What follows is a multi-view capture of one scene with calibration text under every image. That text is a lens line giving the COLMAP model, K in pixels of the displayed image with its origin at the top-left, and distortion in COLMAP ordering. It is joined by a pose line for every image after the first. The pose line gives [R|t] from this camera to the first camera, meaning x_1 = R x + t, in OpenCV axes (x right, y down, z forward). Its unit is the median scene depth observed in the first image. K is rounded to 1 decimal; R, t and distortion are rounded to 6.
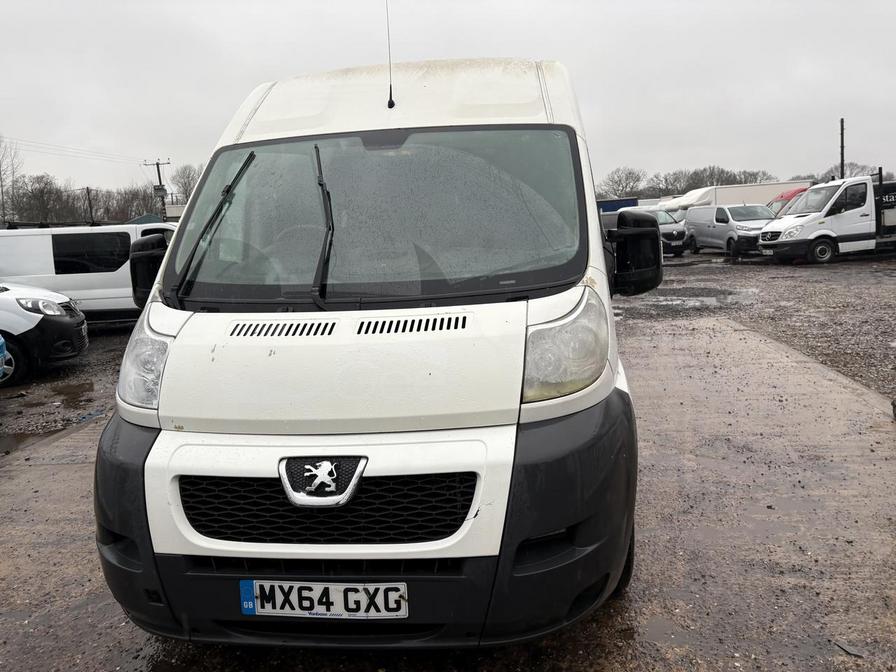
lens RADIAL K [[679.8, 0, 448.0], [0, 679.8, 336.0], [0, 0, 1]] dist [0.005249, 0.005704]
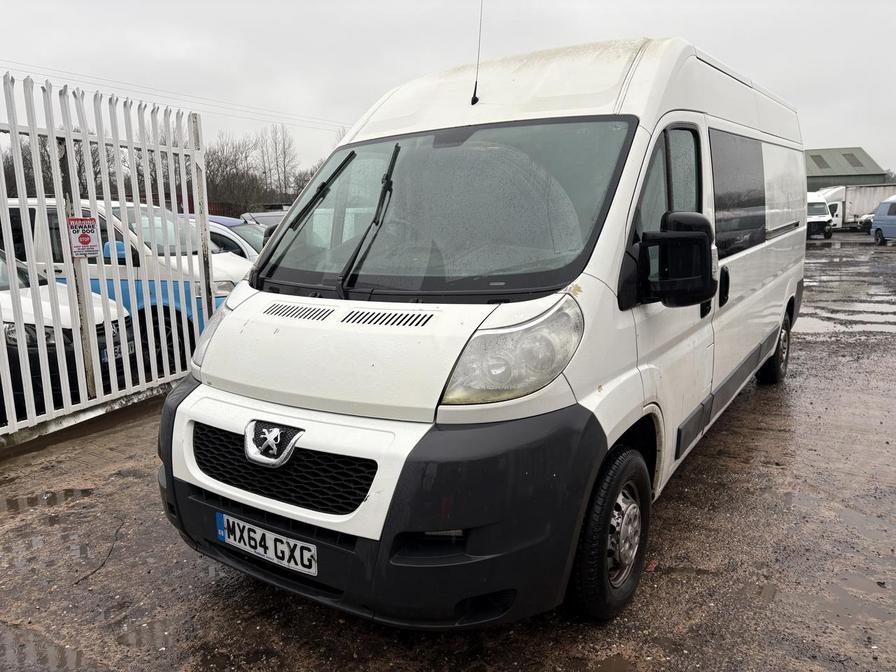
lens RADIAL K [[679.8, 0, 448.0], [0, 679.8, 336.0], [0, 0, 1]] dist [0.005249, 0.005704]
pose [[0.884529, 0.103631, -0.454828, 0.595109], [-0.086899, 0.994550, 0.057607, -0.066236], [0.458320, -0.011431, 0.888714, 0.098077]]
